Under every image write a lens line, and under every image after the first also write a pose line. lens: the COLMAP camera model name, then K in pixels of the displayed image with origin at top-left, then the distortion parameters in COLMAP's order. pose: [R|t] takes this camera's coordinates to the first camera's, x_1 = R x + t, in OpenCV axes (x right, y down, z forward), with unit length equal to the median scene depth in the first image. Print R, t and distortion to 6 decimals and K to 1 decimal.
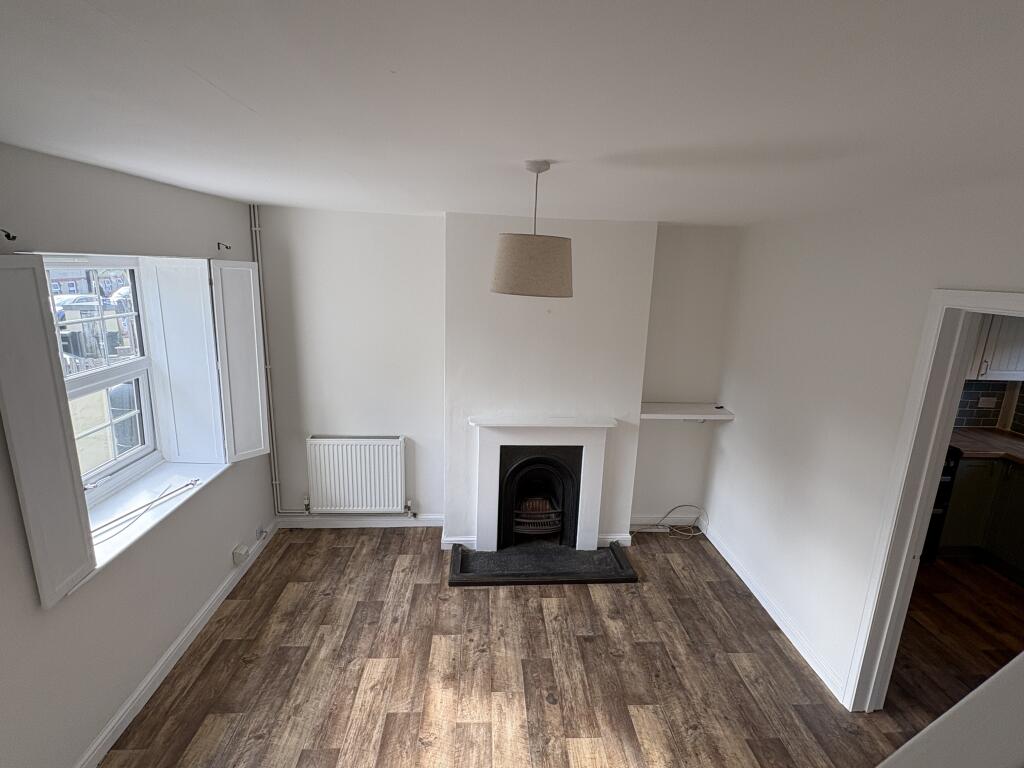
lens RADIAL K [[501.6, 0, 512.0], [0, 501.6, 384.0], [0, 0, 1]] dist [-0.001988, -0.000320]
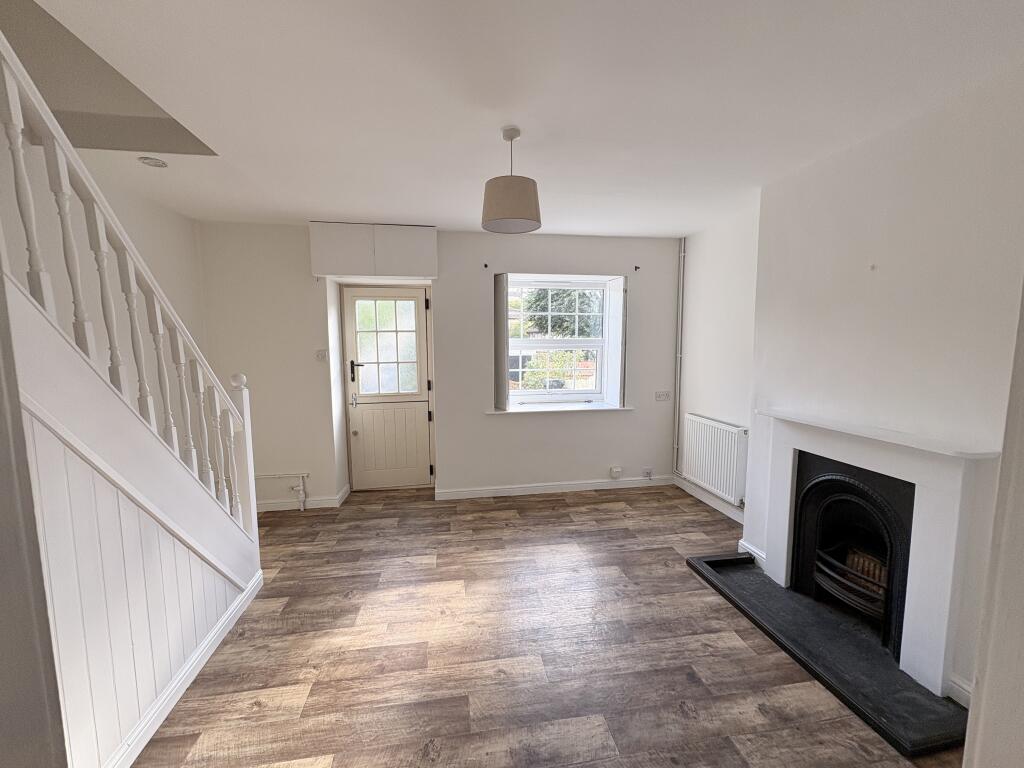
lens RADIAL K [[412.2, 0, 512.0], [0, 412.2, 384.0], [0, 0, 1]] dist [0.000593, 0.000058]
pose [[0.094165, 0.062515, -0.993592, 0.612779], [-0.220327, 0.974588, 0.040438, 0.100780], [0.970870, 0.215107, 0.105546, 0.499294]]
